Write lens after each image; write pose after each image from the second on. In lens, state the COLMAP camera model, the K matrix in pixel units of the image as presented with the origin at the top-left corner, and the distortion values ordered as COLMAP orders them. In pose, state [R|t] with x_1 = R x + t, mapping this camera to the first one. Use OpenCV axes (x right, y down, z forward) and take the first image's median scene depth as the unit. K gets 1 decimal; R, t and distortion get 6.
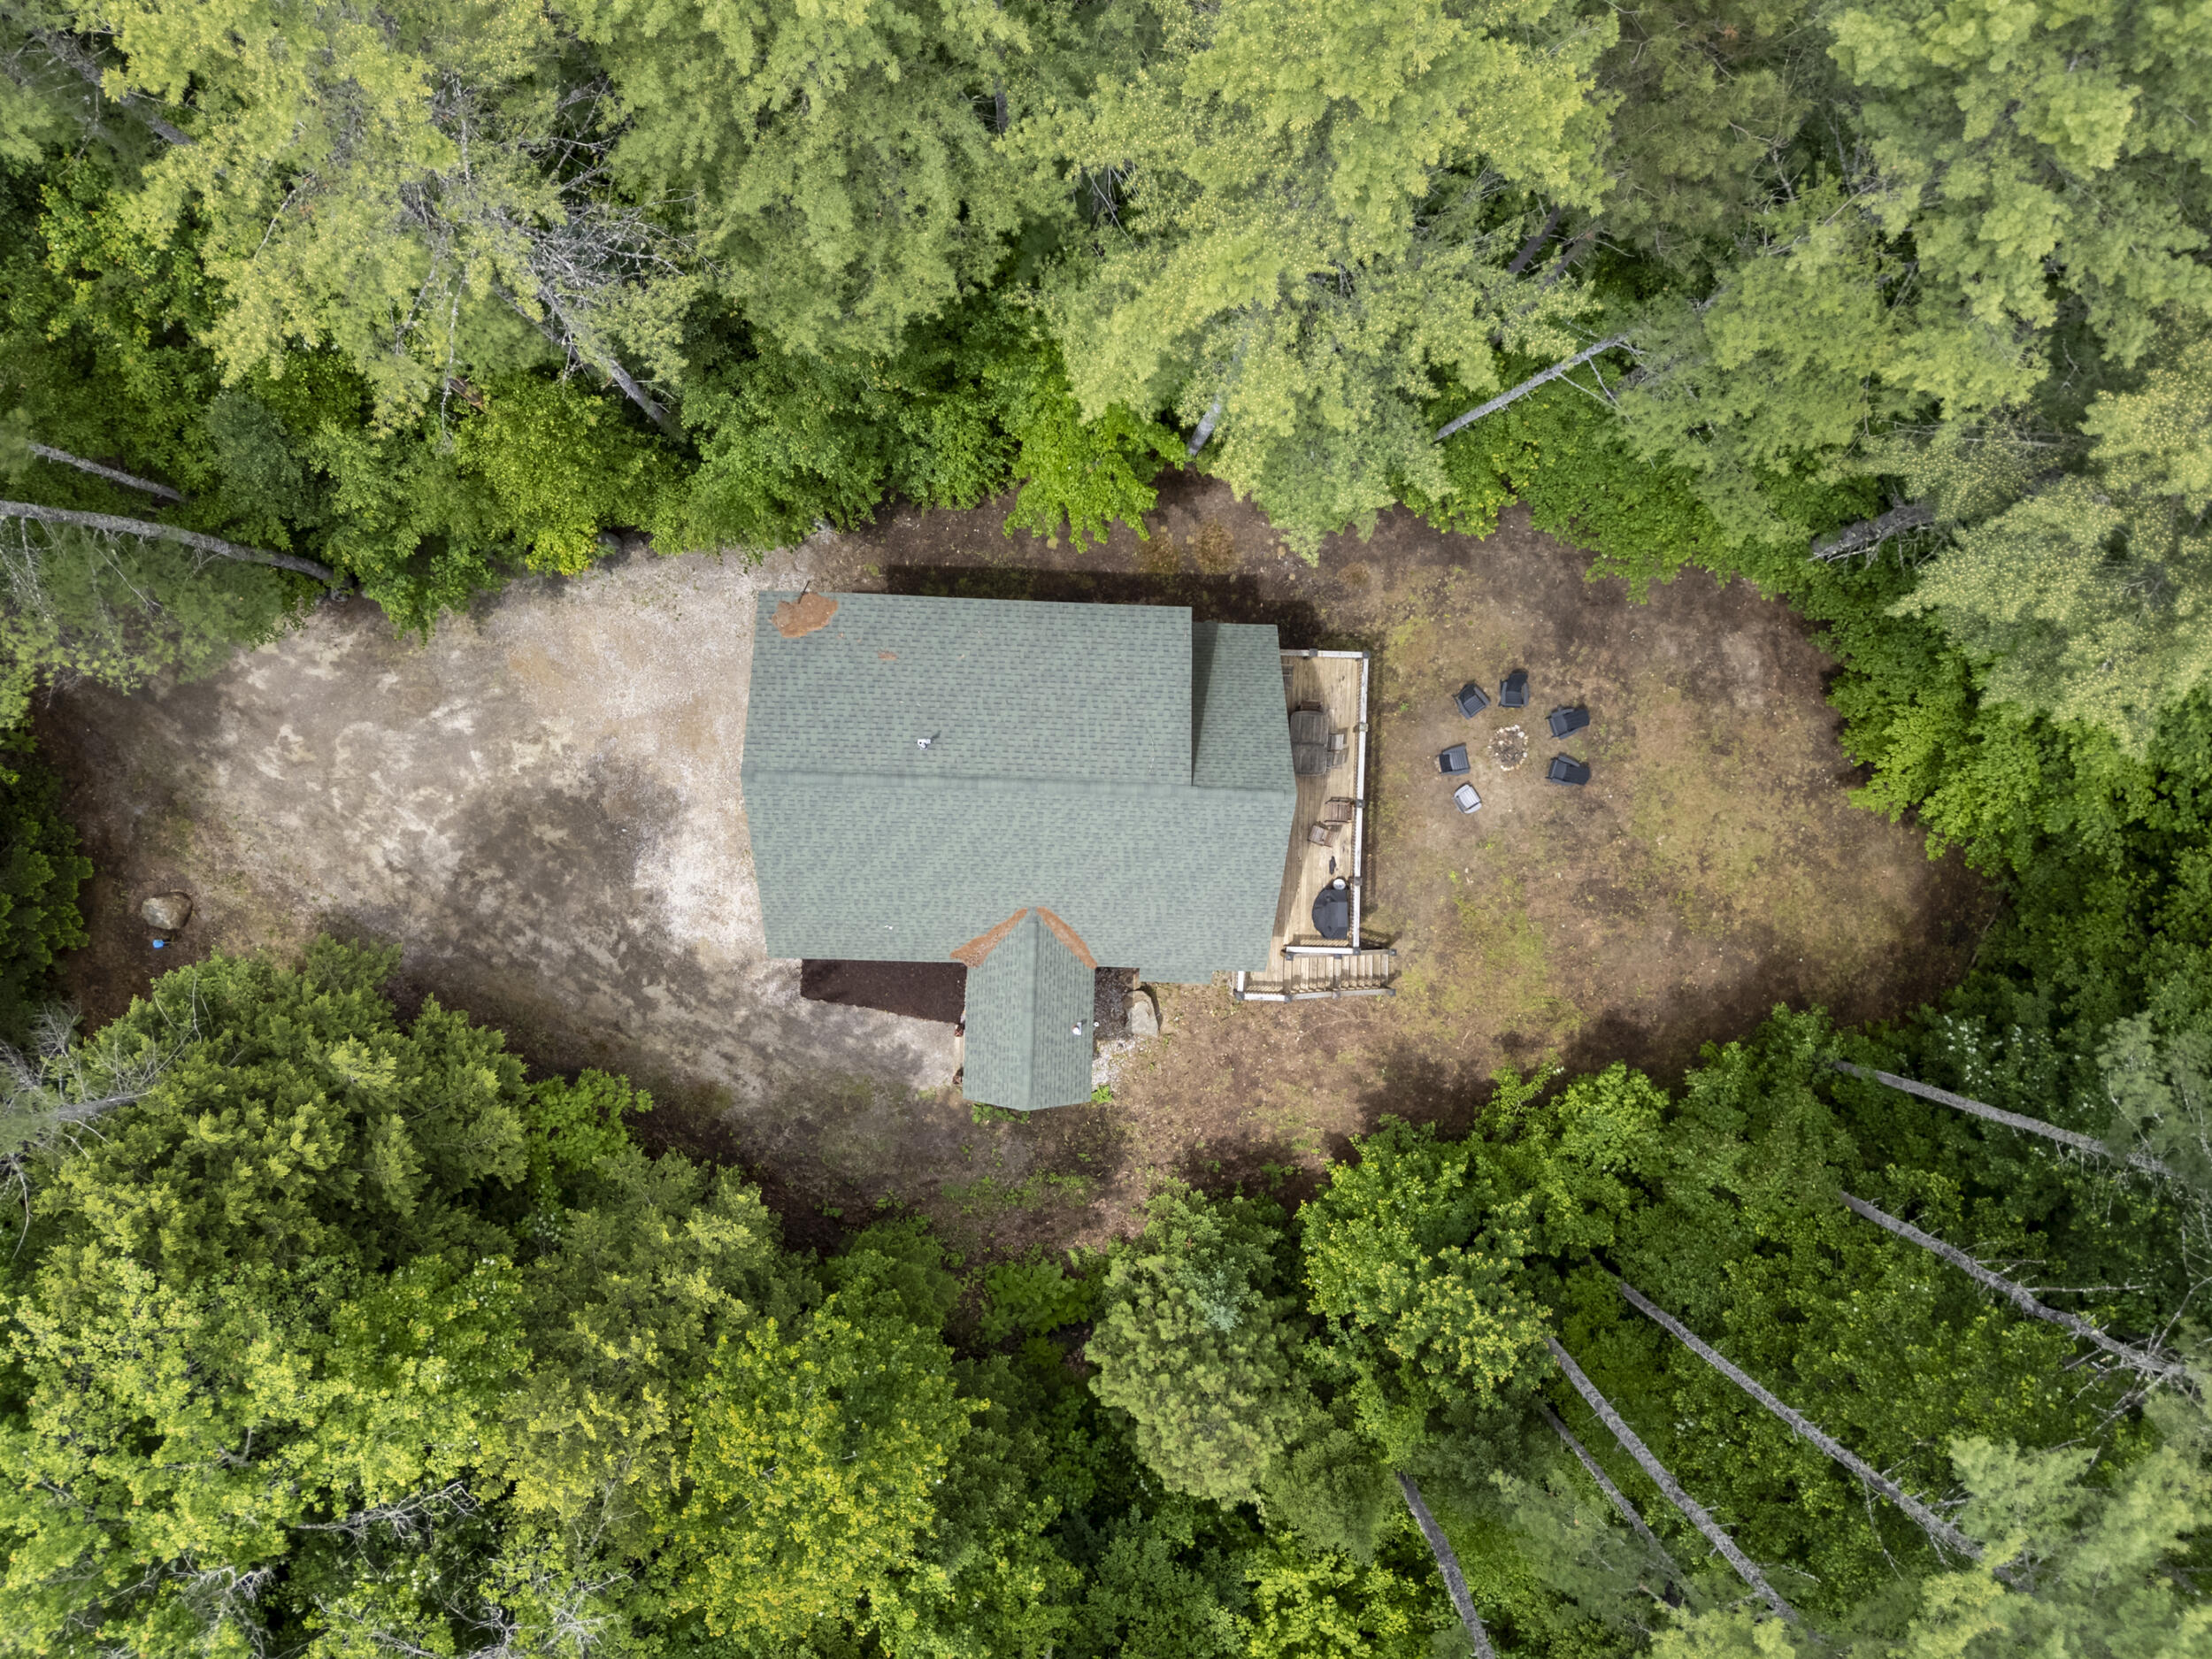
lens RADIAL K [[1630.6, 0, 1106.3], [0, 1630.6, 809.2], [0, 0, 1]] dist [0.051753, -0.057794]
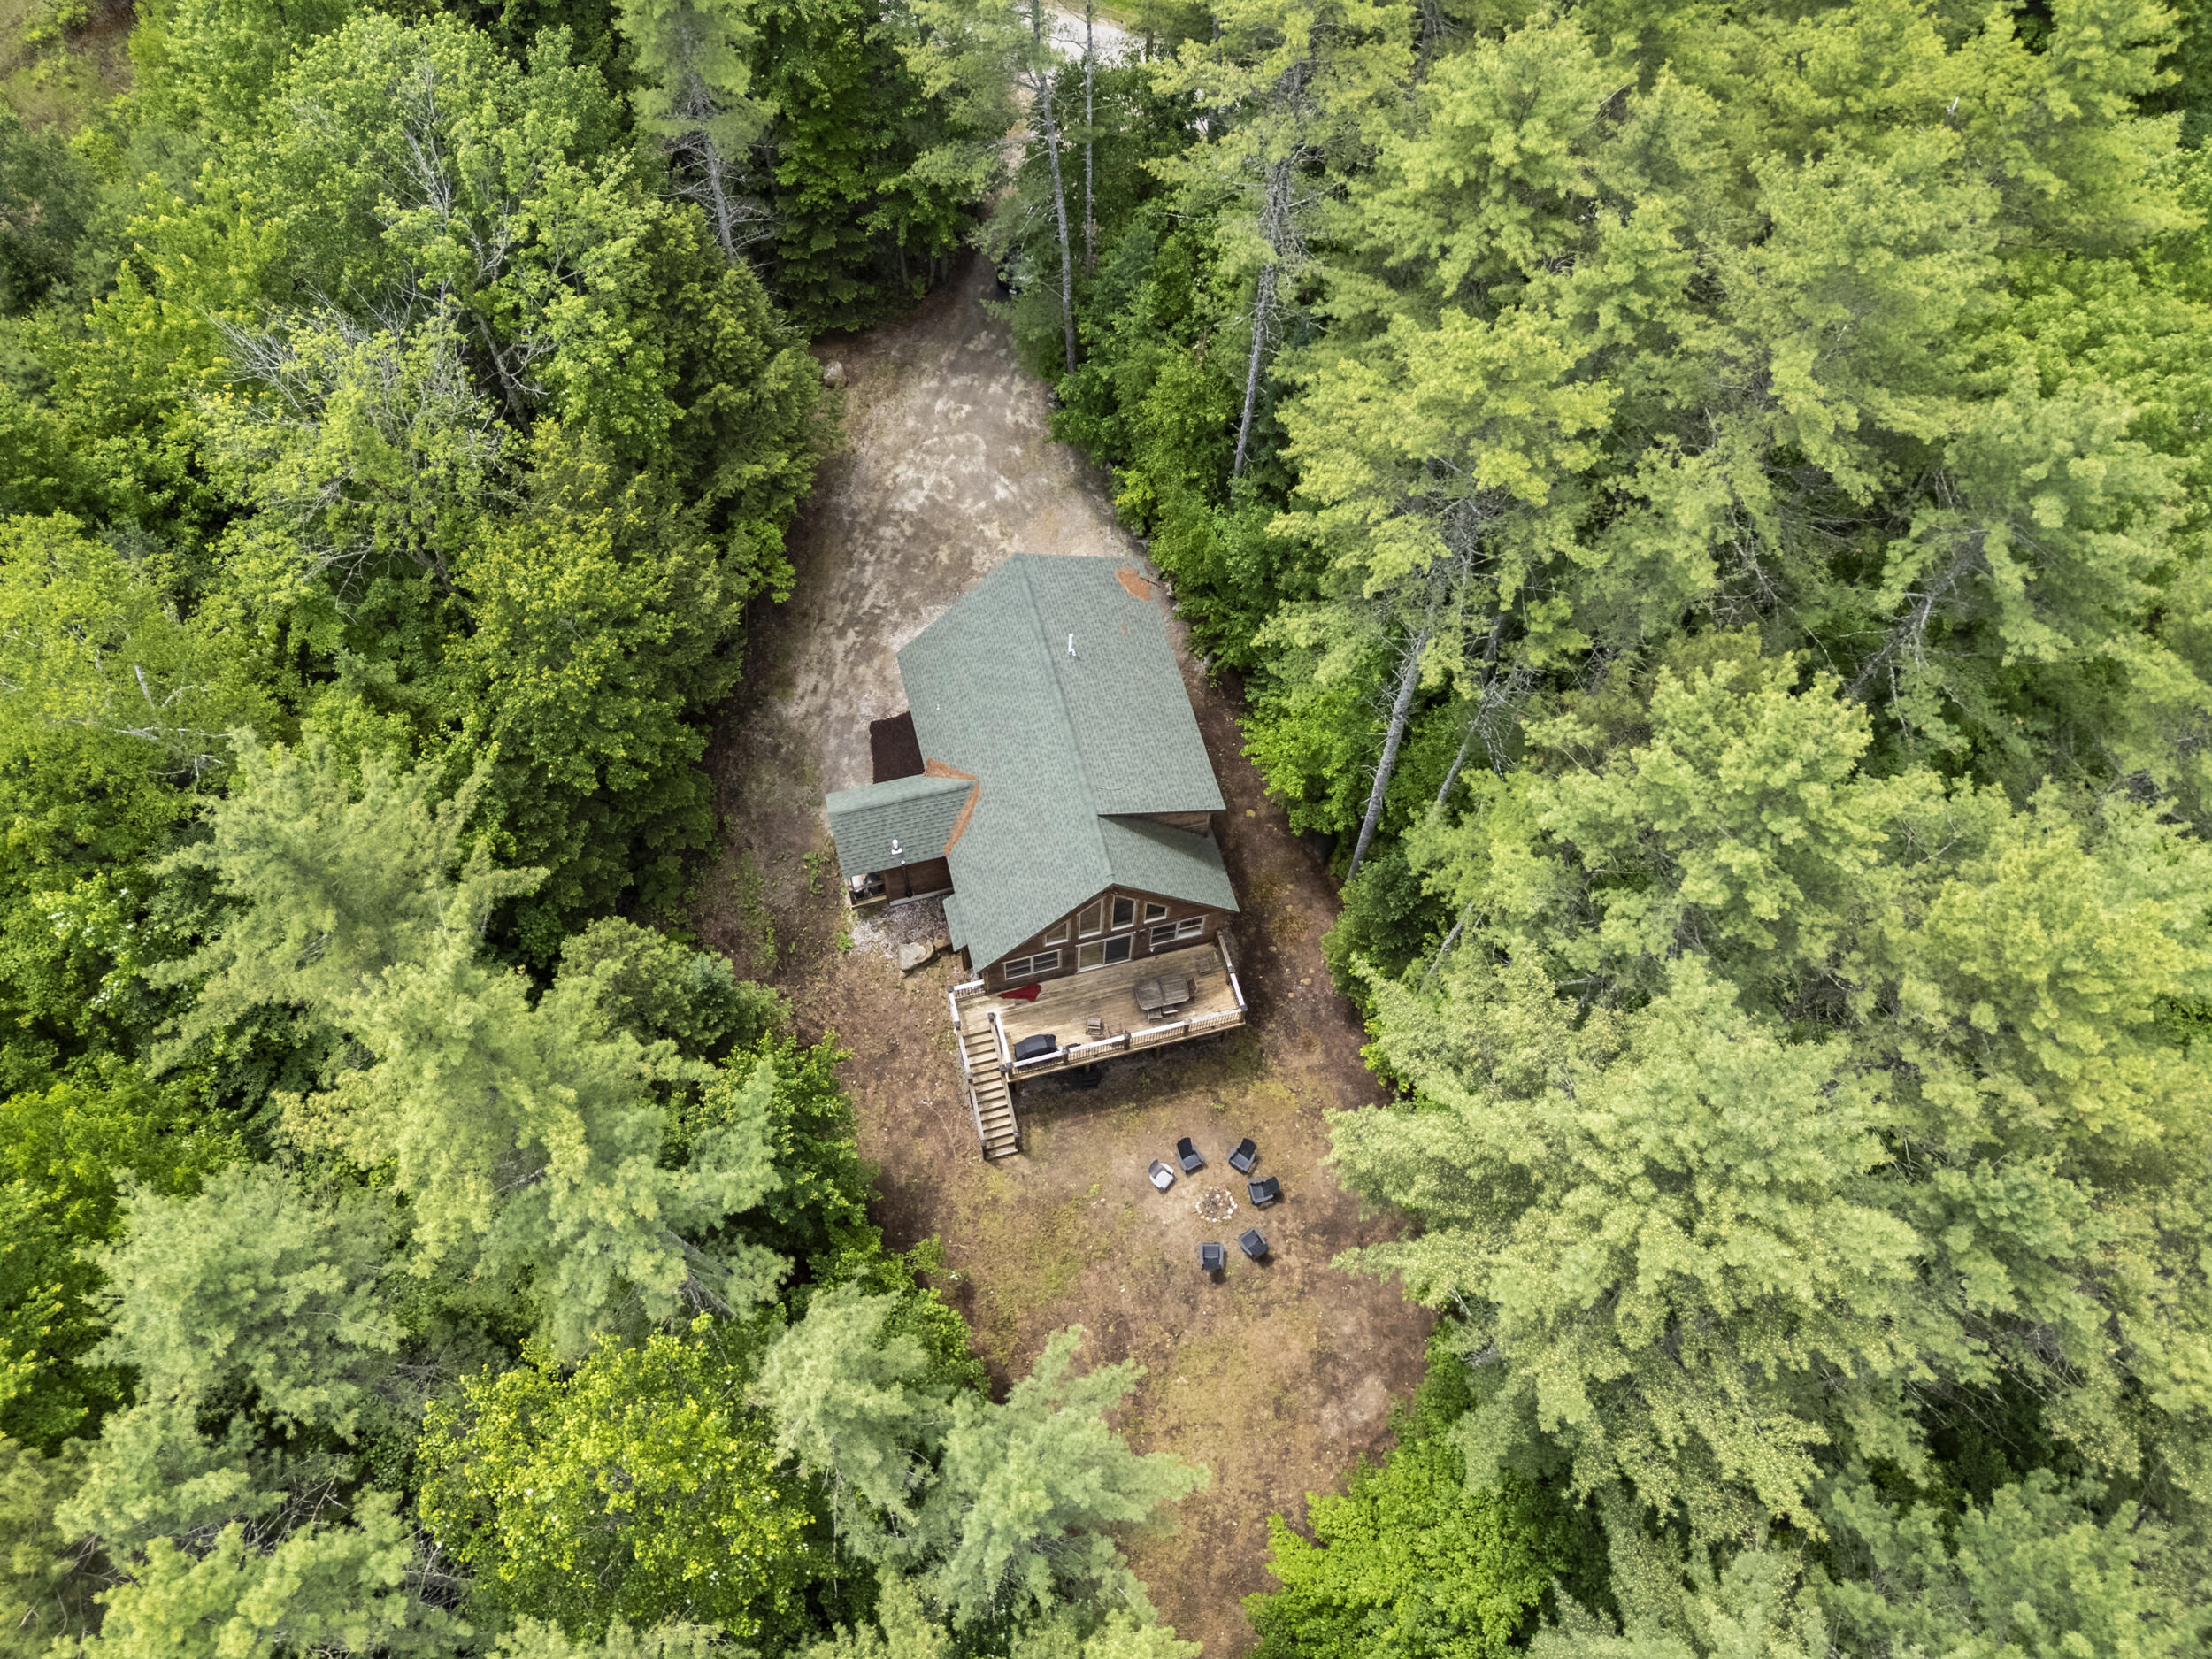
lens RADIAL K [[1630.6, 0, 1106.3], [0, 1630.6, 809.2], [0, 0, 1]] dist [0.051753, -0.057794]
pose [[0.289296, 0.819650, -0.494450, 0.604126], [-0.957195, 0.242687, -0.157738, 0.159970], [-0.009293, 0.518918, 0.854773, -0.122530]]
